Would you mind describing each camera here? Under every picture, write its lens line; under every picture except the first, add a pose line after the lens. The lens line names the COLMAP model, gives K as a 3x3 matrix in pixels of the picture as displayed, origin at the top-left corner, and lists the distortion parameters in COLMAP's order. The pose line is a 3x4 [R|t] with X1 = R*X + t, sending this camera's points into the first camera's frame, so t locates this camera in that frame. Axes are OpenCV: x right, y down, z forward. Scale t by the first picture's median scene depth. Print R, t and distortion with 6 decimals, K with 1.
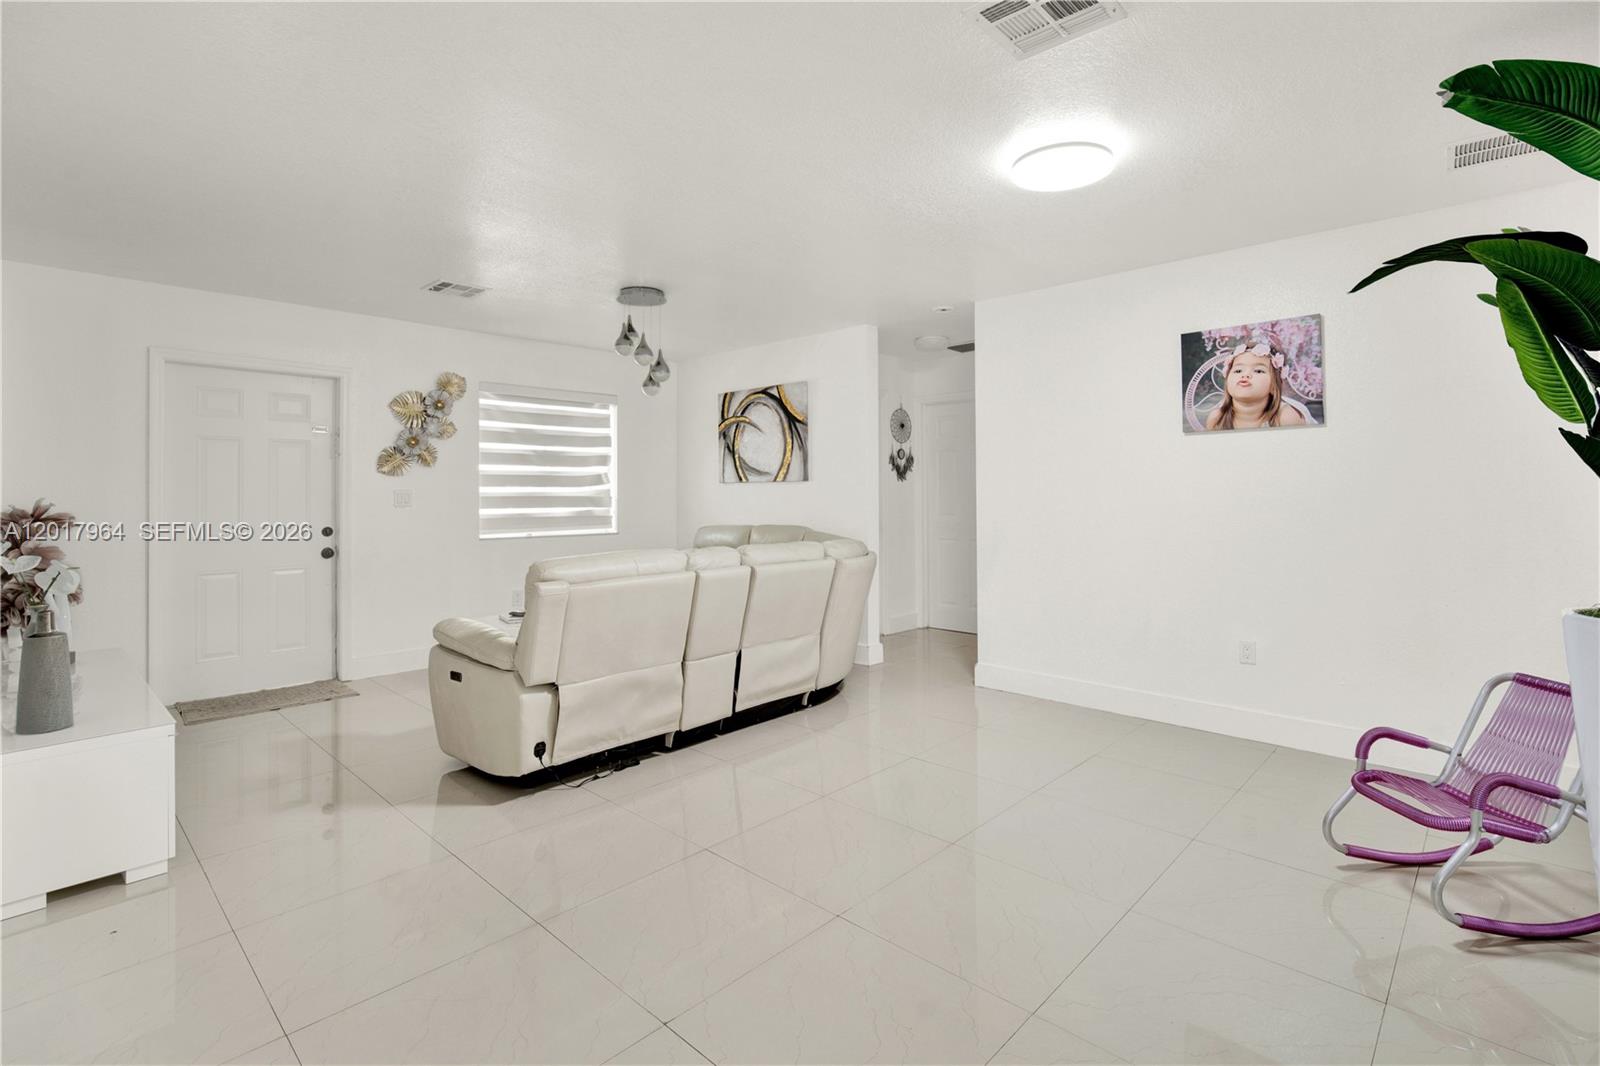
lens RADIAL K [[731.3, 0, 792.4], [0, 731.3, 484.9], [0, 0, 1]] dist [-0.015961, 0.002474]
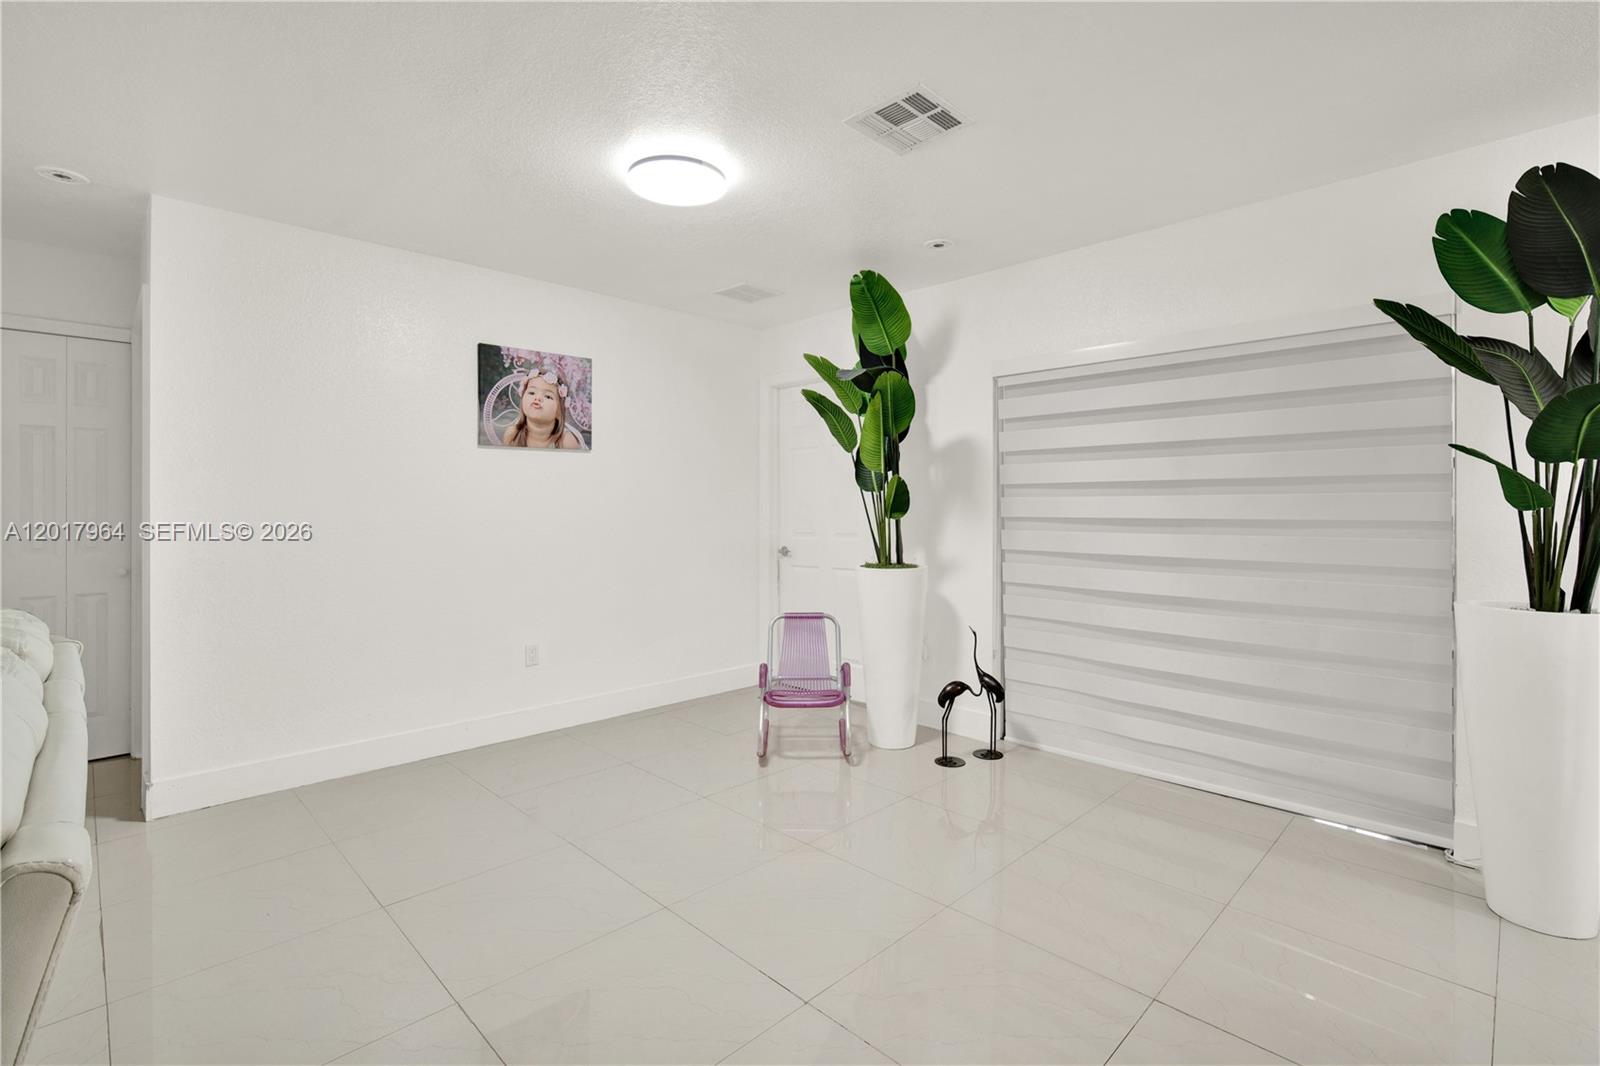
lens RADIAL K [[731.3, 0, 805.6], [0, 731.3, 502.8], [0, 0, 1]] dist [-0.015961, 0.002474]
pose [[0.021270, 0.006547, 0.999752, -0.431342], [-0.013701, 0.999887, -0.006256, 0.005840], [-0.999680, -0.013565, 0.021357, 0.549506]]
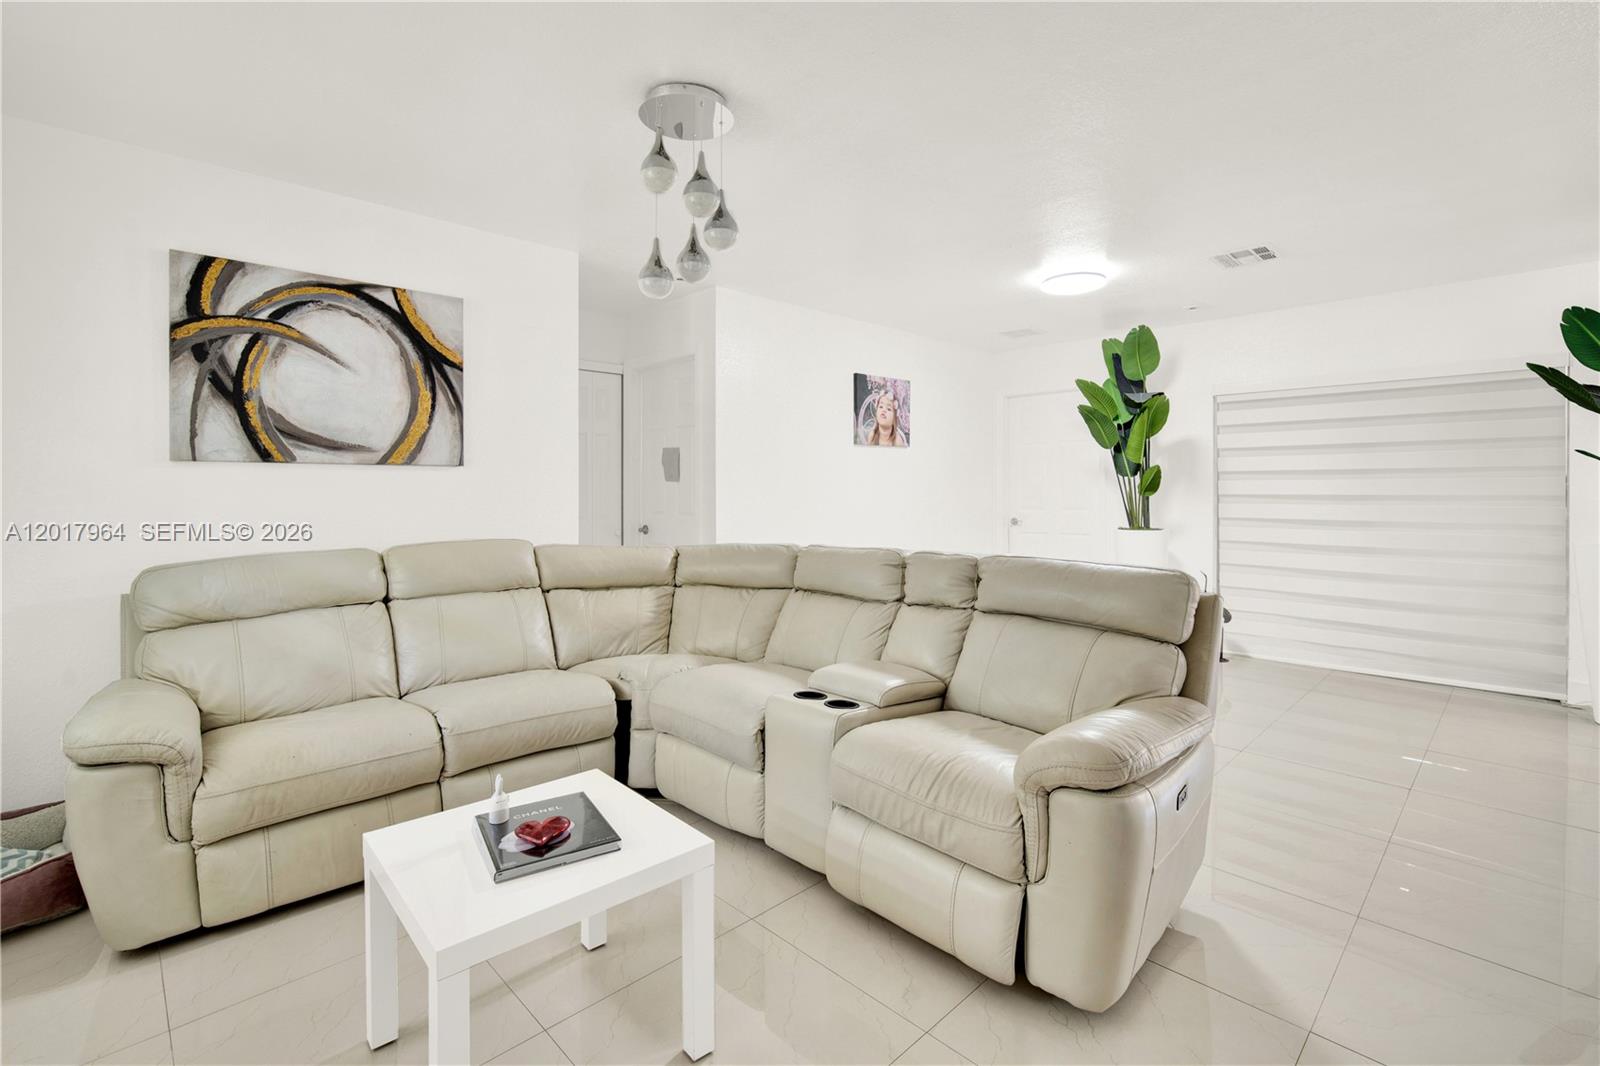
lens RADIAL K [[731.3, 0, 782.3], [0, 731.3, 488.8], [0, 0, 1]] dist [-0.015961, 0.002474]
pose [[0.041461, 0.000873, 0.999140, -0.874845], [-0.012601, 0.999921, -0.000350, 0.015938], [-0.999061, -0.012576, 0.041469, 1.094088]]
